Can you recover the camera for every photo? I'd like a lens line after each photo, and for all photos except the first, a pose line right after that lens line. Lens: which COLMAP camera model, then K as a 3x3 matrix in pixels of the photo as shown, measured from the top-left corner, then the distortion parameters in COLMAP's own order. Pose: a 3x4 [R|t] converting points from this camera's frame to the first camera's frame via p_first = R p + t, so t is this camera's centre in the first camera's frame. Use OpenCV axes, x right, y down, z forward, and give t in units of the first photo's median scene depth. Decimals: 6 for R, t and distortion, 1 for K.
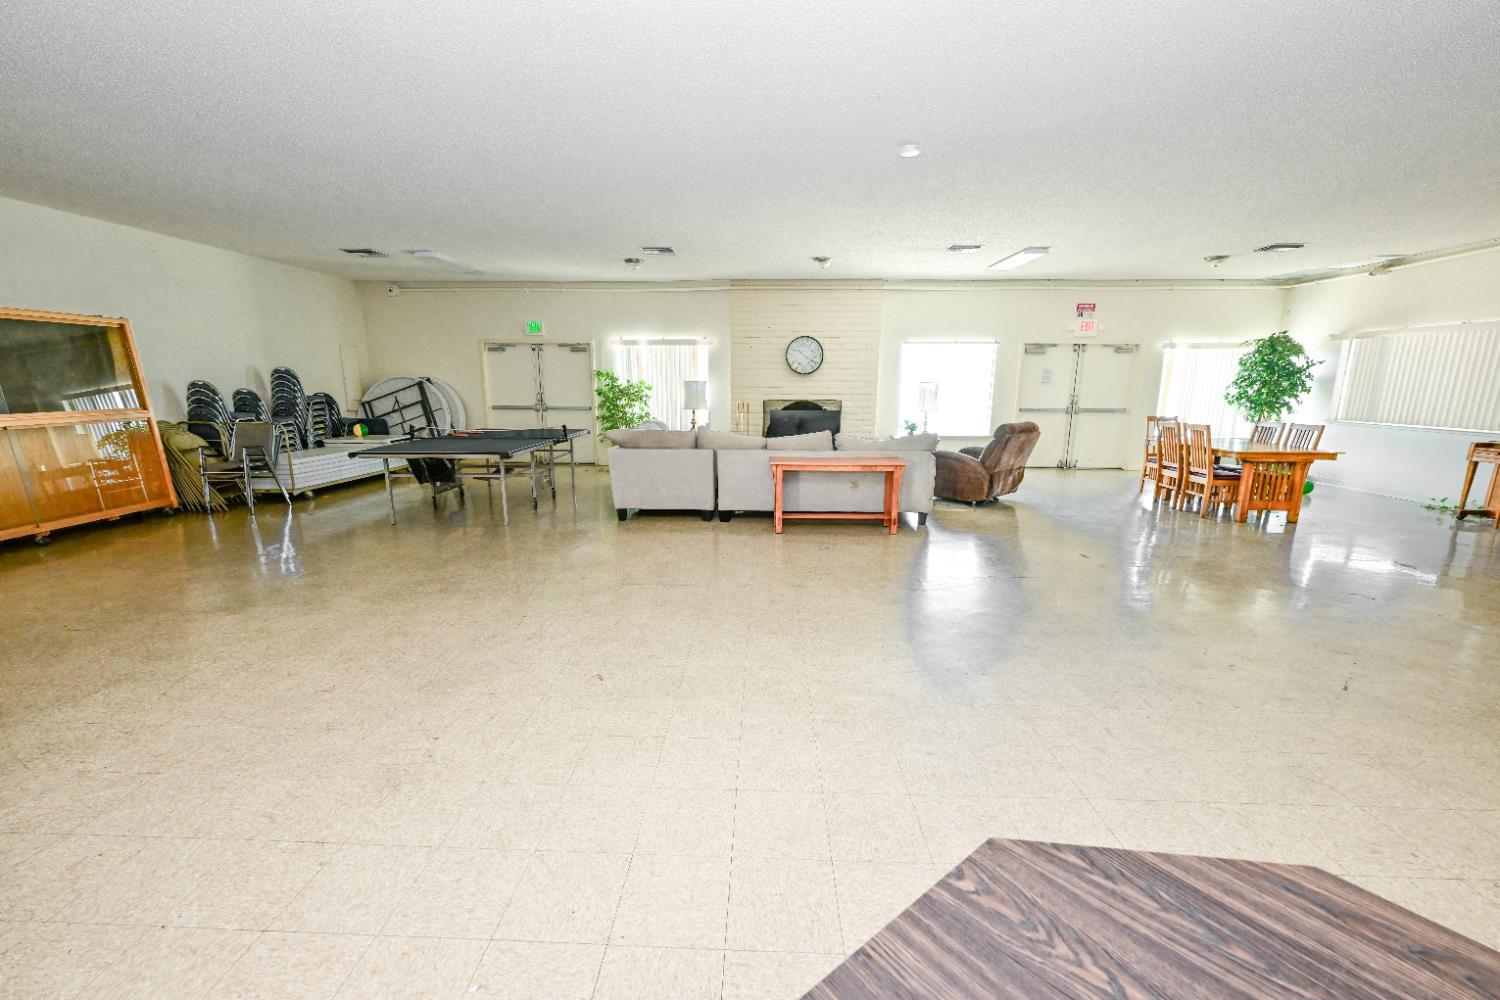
lens RADIAL K [[610.1, 0, 742.5], [0, 610.1, 505.8], [0, 0, 1]] dist [-0.000949, 0.000022]
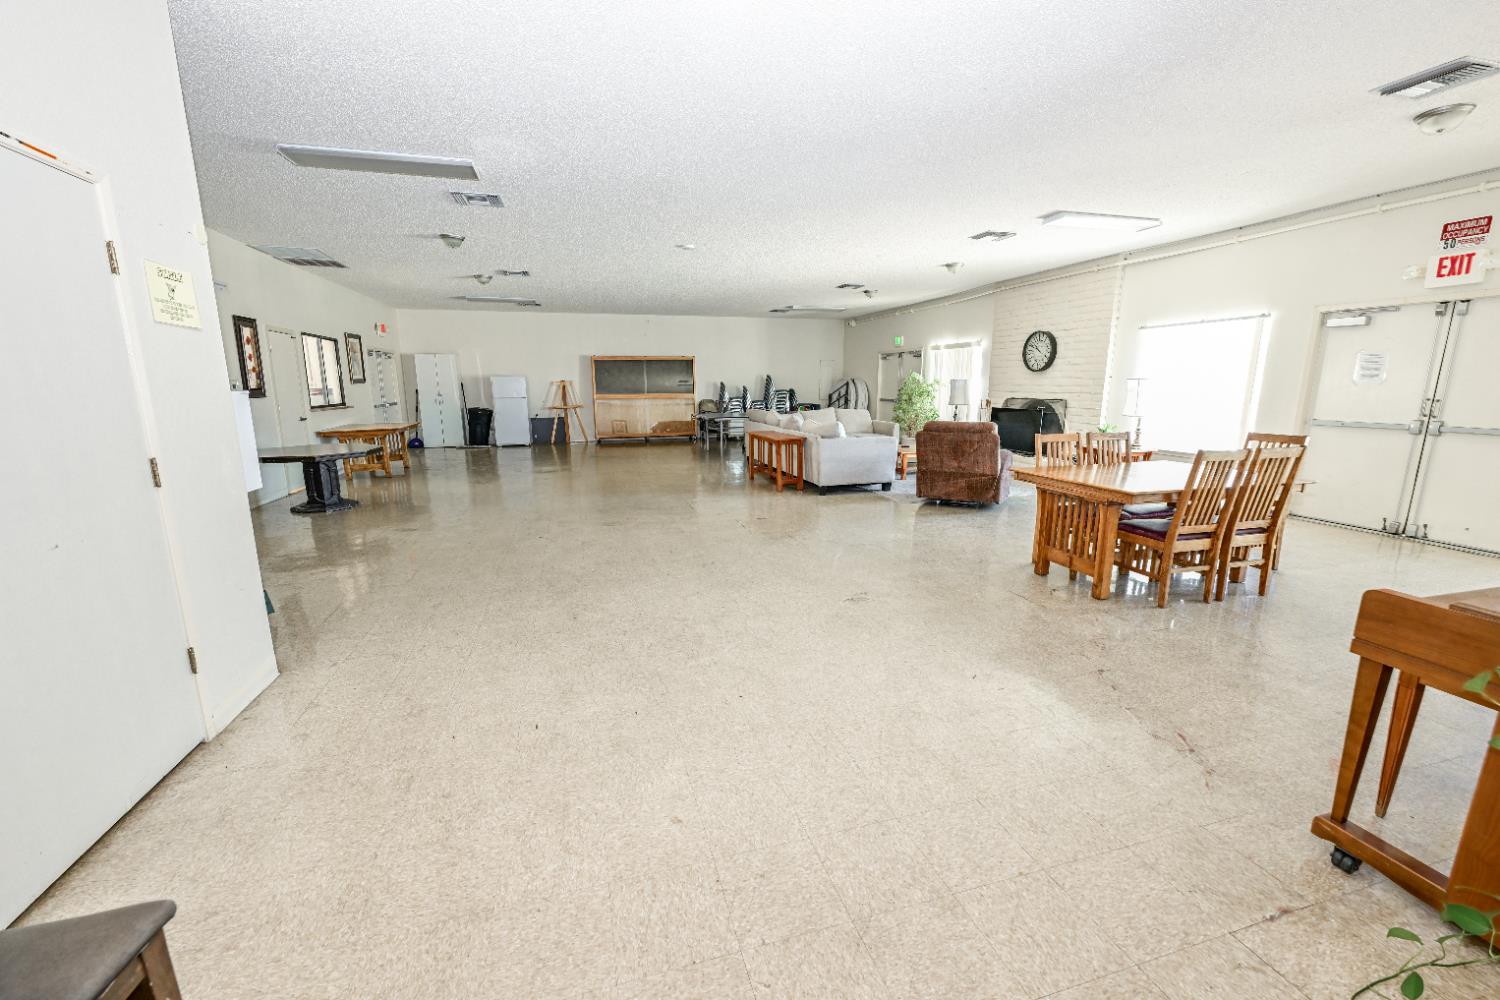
lens RADIAL K [[610.1, 0, 742.5], [0, 610.1, 505.8], [0, 0, 1]] dist [-0.000949, 0.000022]
pose [[0.303762, 0.184235, -0.934765, 0.880751], [-0.180178, 0.974529, 0.133522, -0.056824], [0.935556, 0.127866, 0.329221, 0.291410]]
